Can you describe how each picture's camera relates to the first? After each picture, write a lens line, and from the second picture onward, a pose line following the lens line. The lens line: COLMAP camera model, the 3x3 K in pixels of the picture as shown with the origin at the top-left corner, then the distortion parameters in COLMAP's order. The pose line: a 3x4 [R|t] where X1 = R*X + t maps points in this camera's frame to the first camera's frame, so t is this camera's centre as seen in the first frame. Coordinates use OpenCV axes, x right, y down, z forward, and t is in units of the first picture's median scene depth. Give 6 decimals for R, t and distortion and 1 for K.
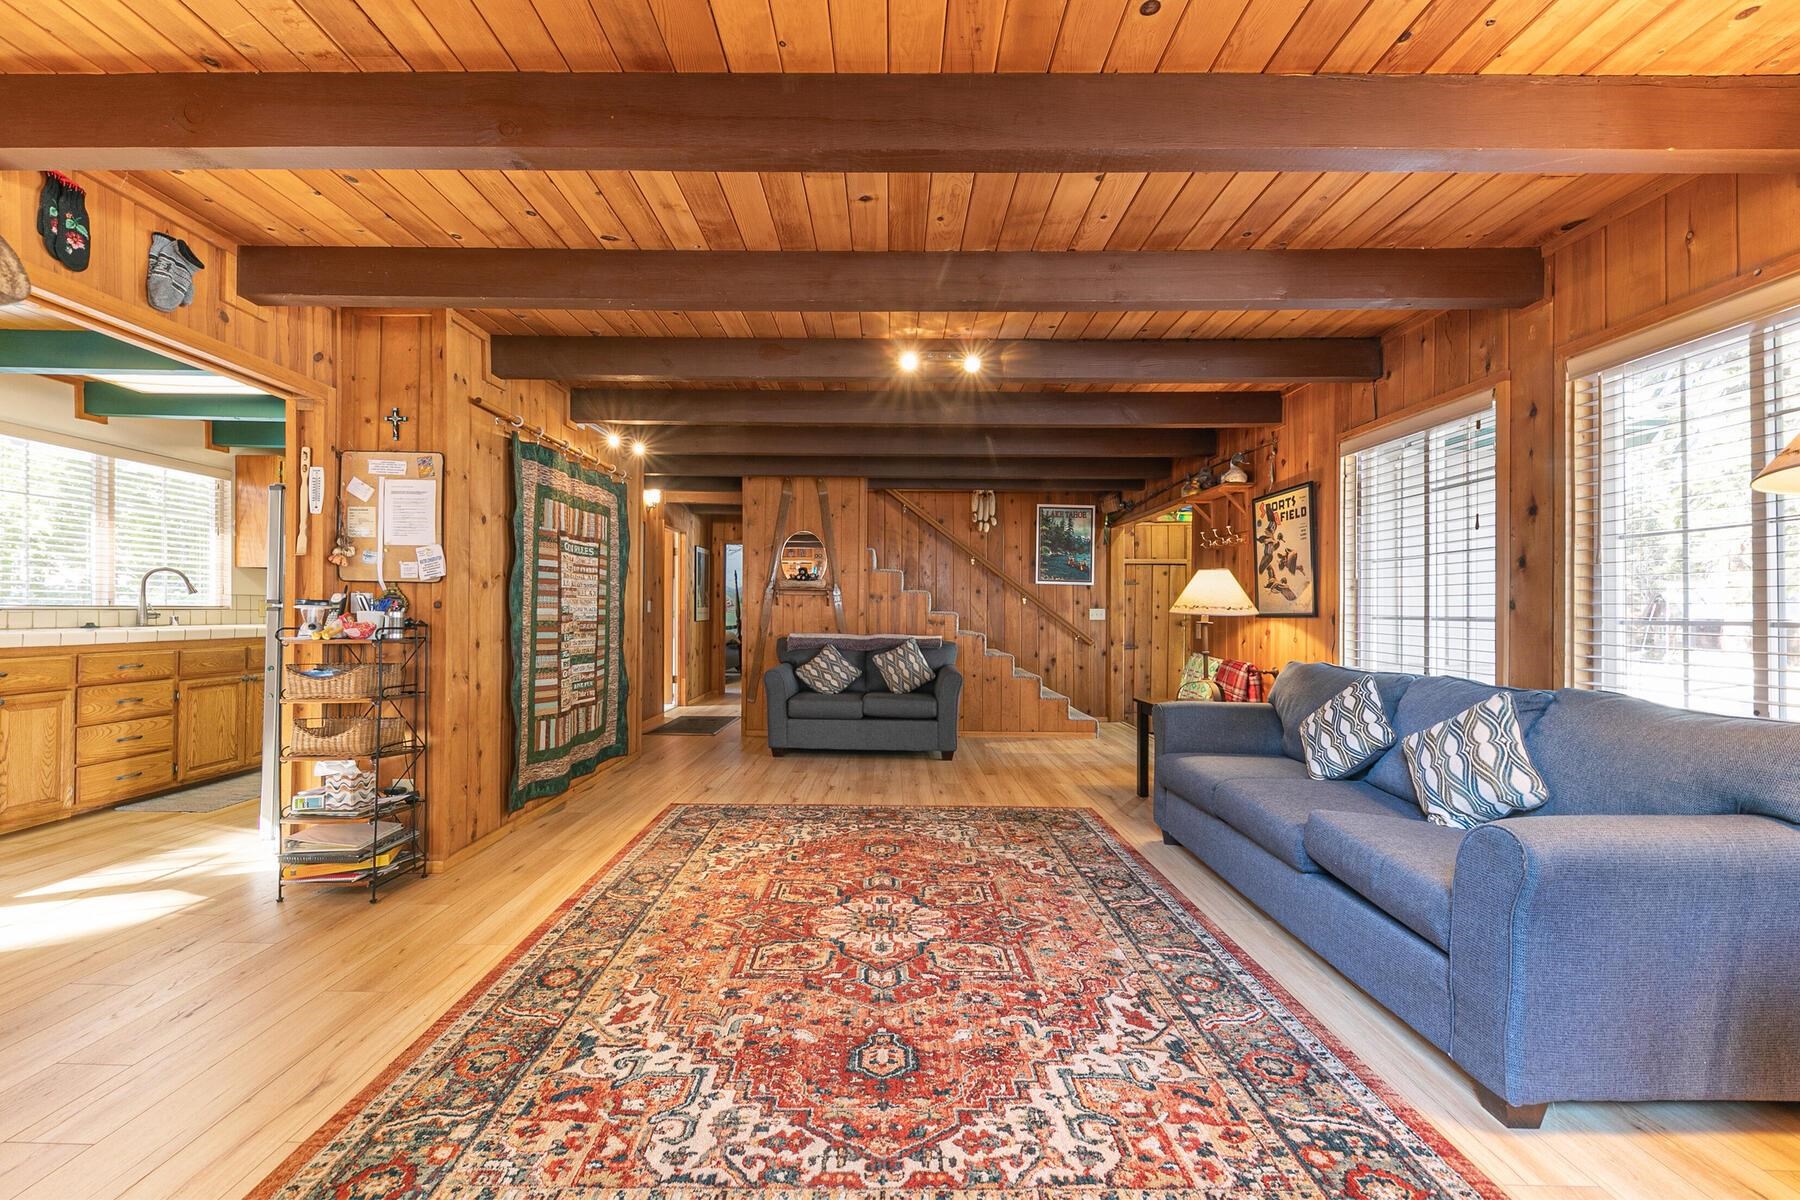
lens RADIAL K [[695.2, 0, 879.8], [0, 695.2, 606.2], [0, 0, 1]] dist [-0.001761, -0.000087]
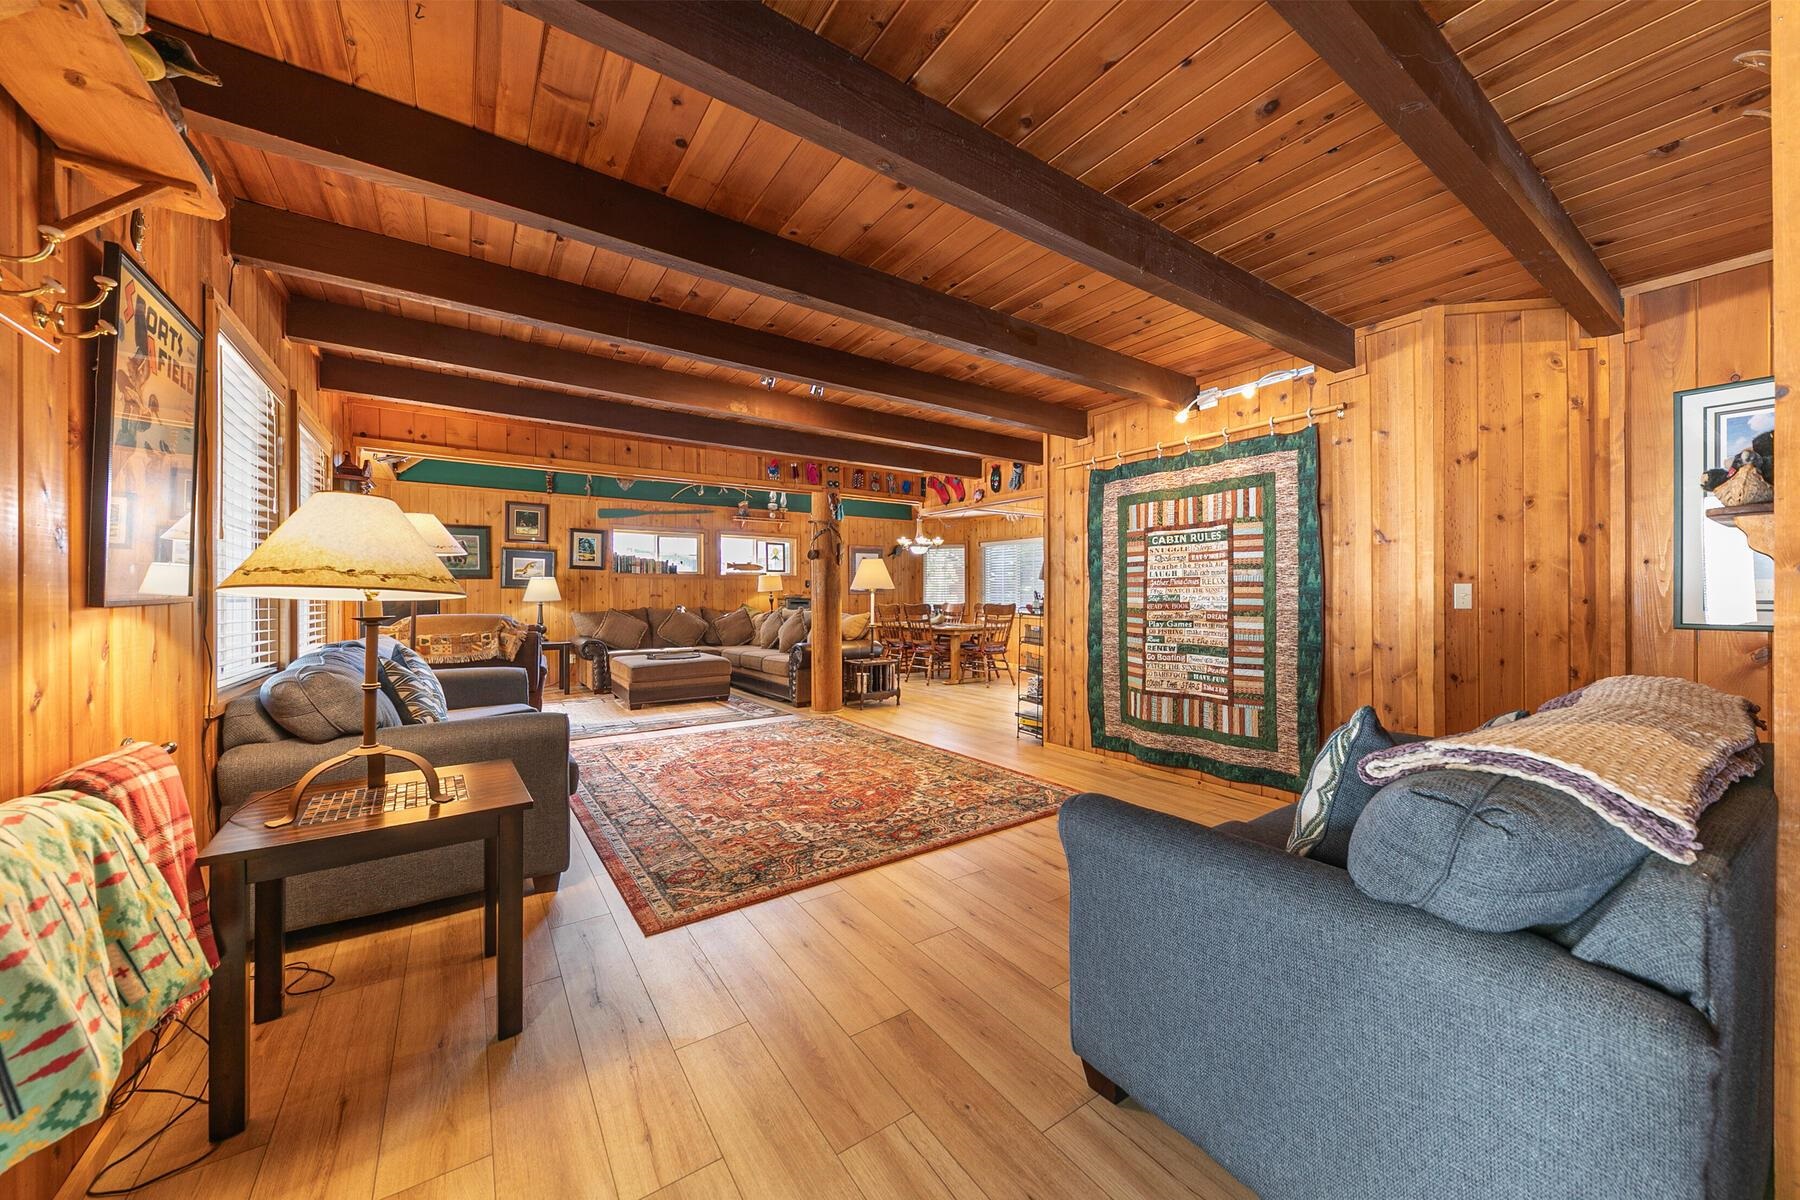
lens RADIAL K [[640.2, 0, 910.0], [0, 640.2, 597.2], [0, 0, 1]] dist [0.000674, 0.000005]
pose [[-0.810088, -0.008805, -0.586242, 0.570655], [-0.003935, 0.999946, -0.009580, 0.017788], [0.586295, -0.005454, -0.810080, 2.020424]]
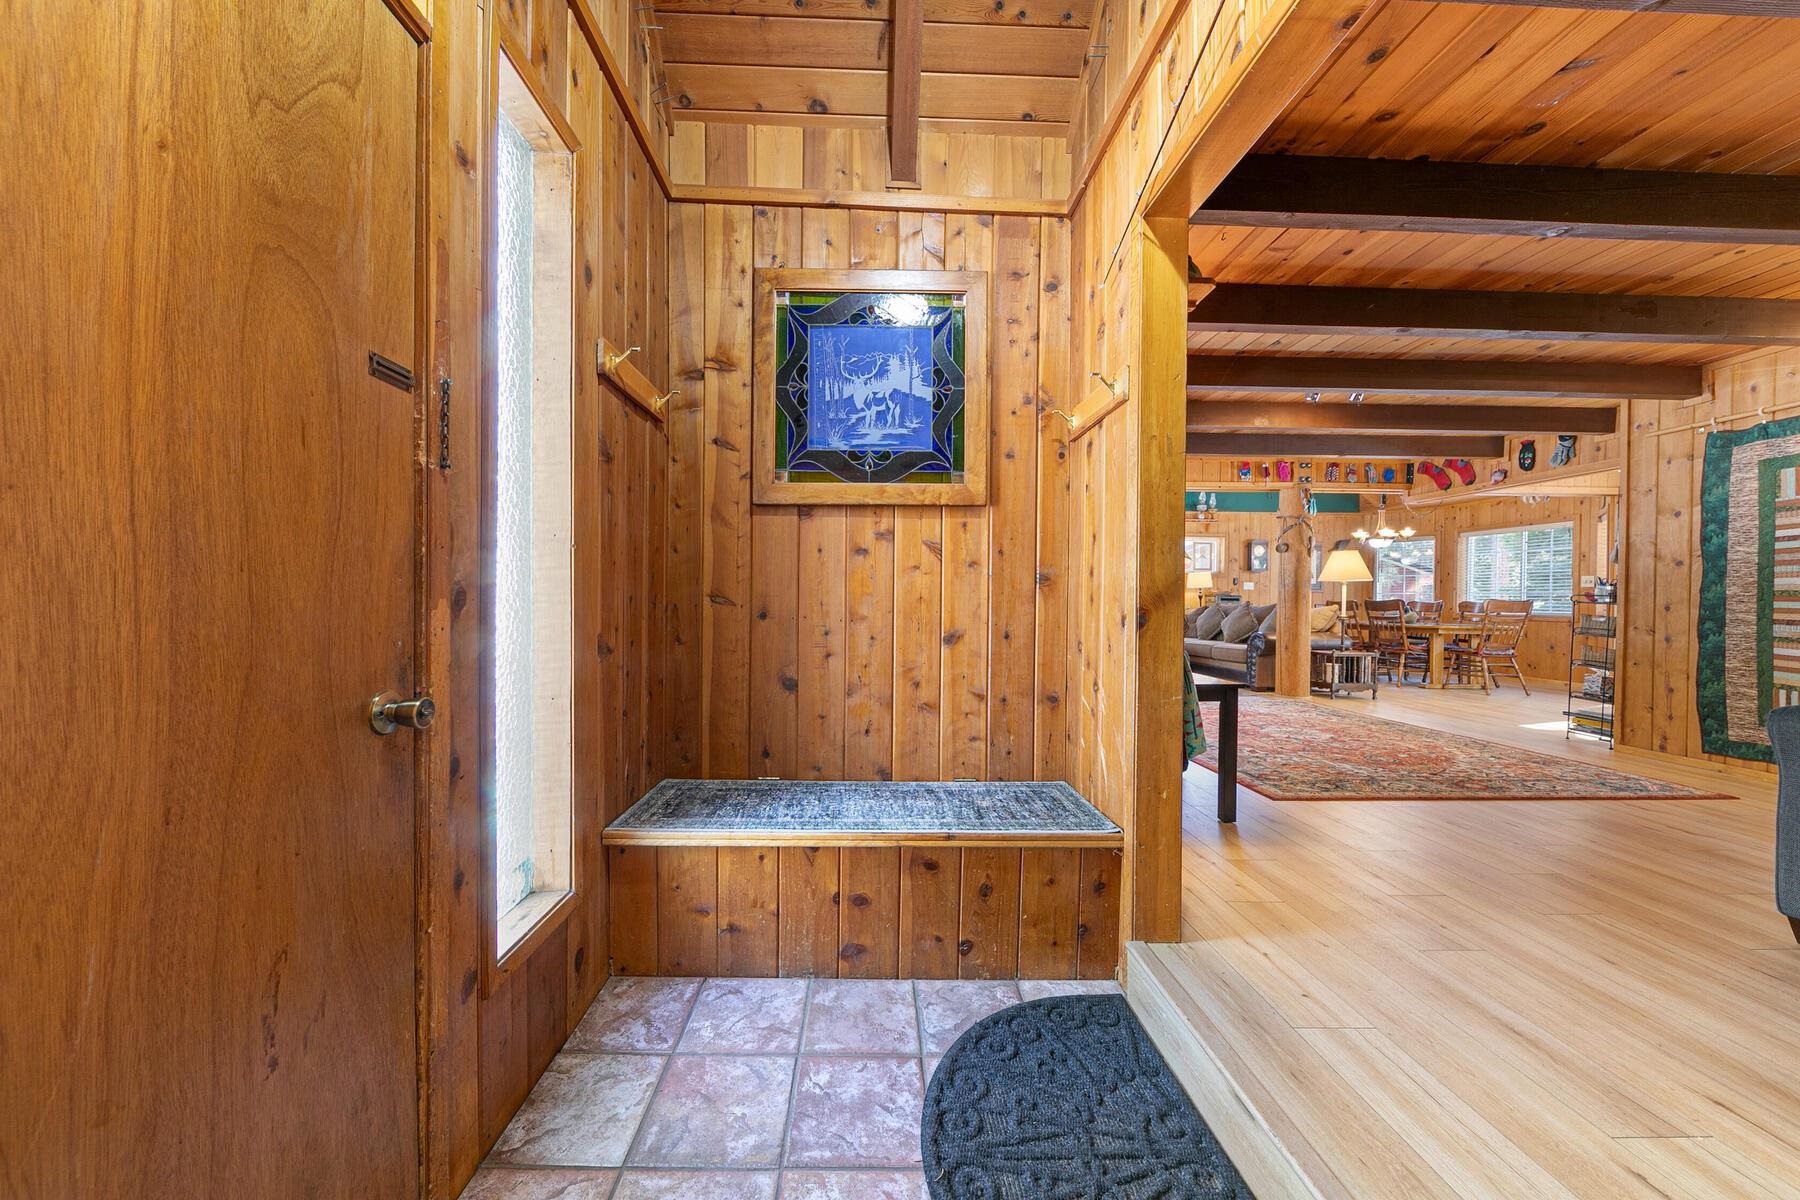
lens RADIAL K [[626.5, 0, 879.4], [0, 626.5, 607.7], [0, 0, 1]] dist [0.000941, -0.002279]
pose [[-0.999028, -0.020110, -0.039220, 1.042754], [-0.020204, 0.999794, 0.001999, 0.085698], [0.039172, 0.002790, -0.999229, 2.239660]]
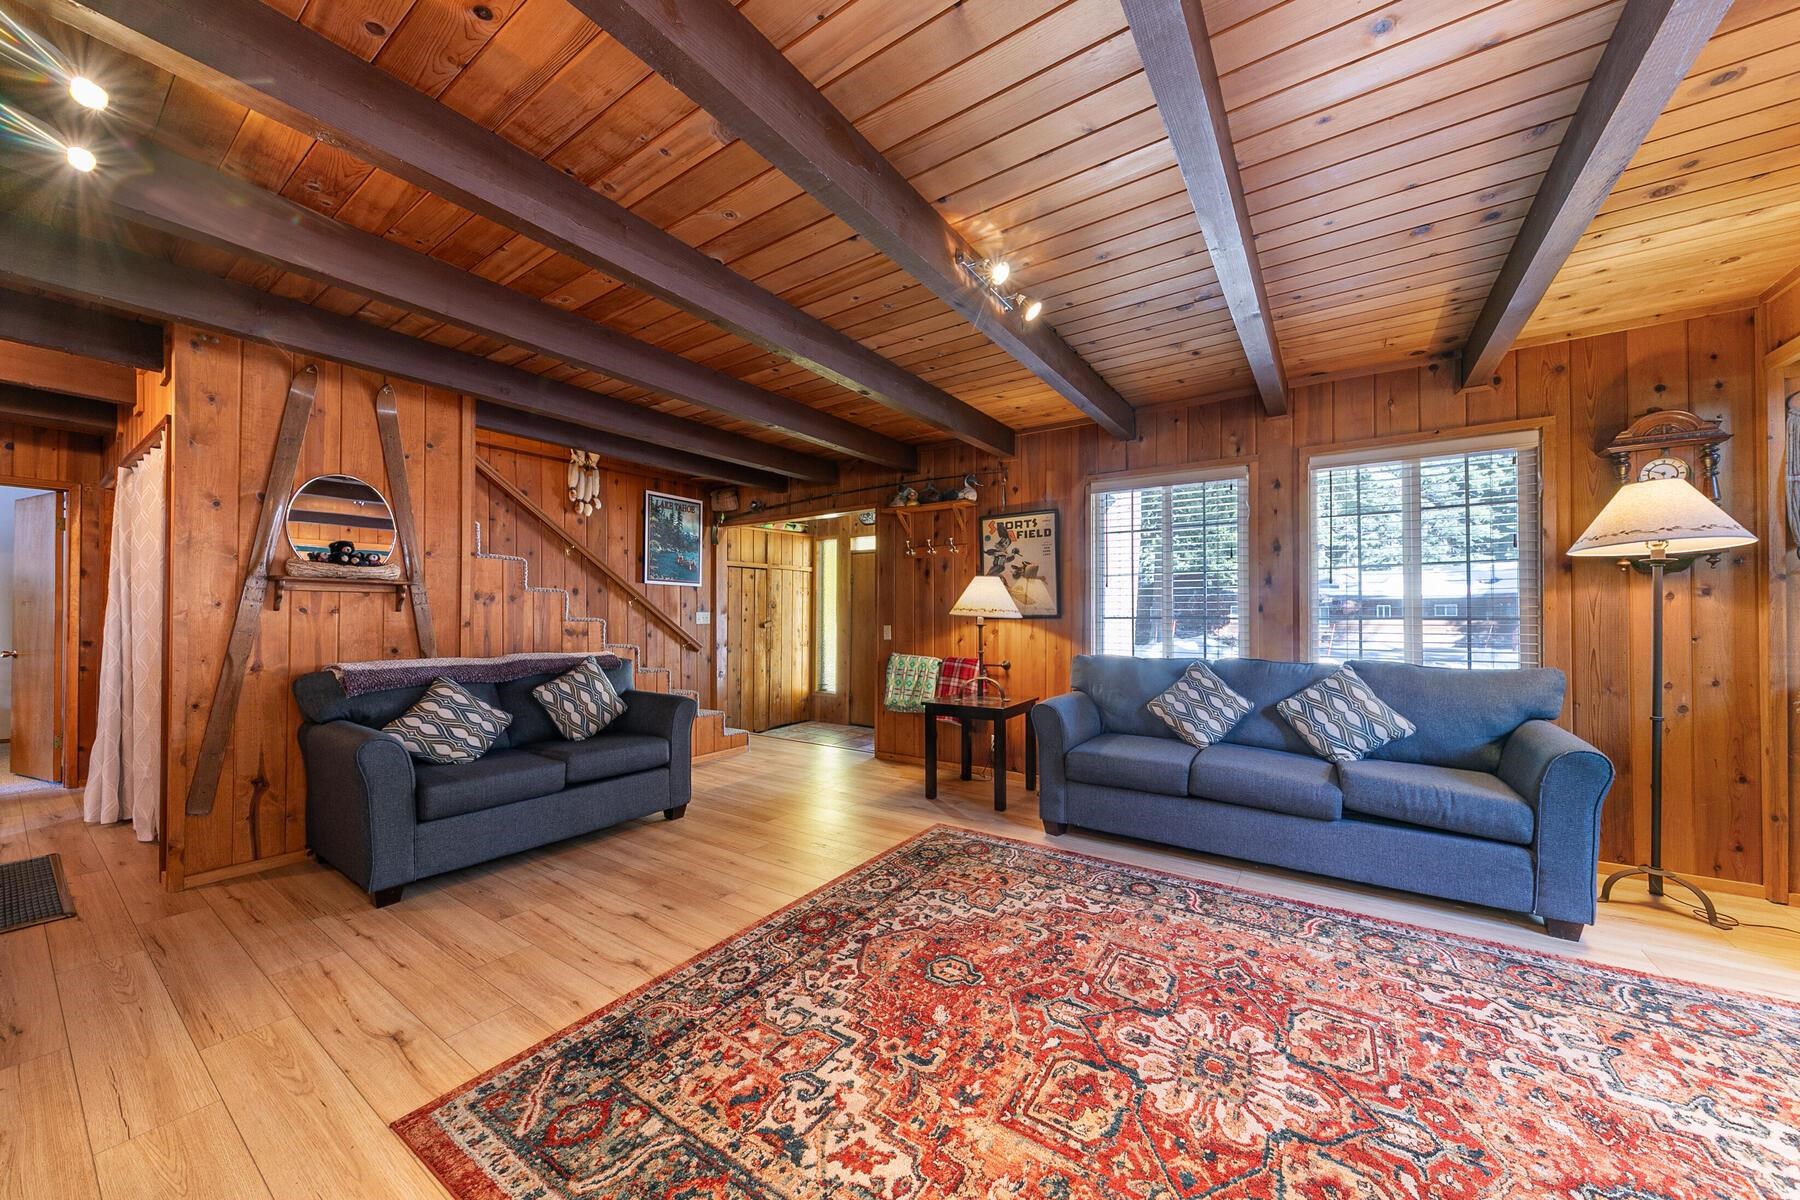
lens RADIAL K [[626.2, 0, 900.1], [0, 626.2, 606.7], [0, 0, 1]] dist [0.002222, -0.002385]
pose [[0.557047, -0.000869, 0.830480, -0.559432], [0.002155, 0.999998, -0.000399, -0.006231], [-0.830478, 0.002012, 0.557048, 0.733432]]
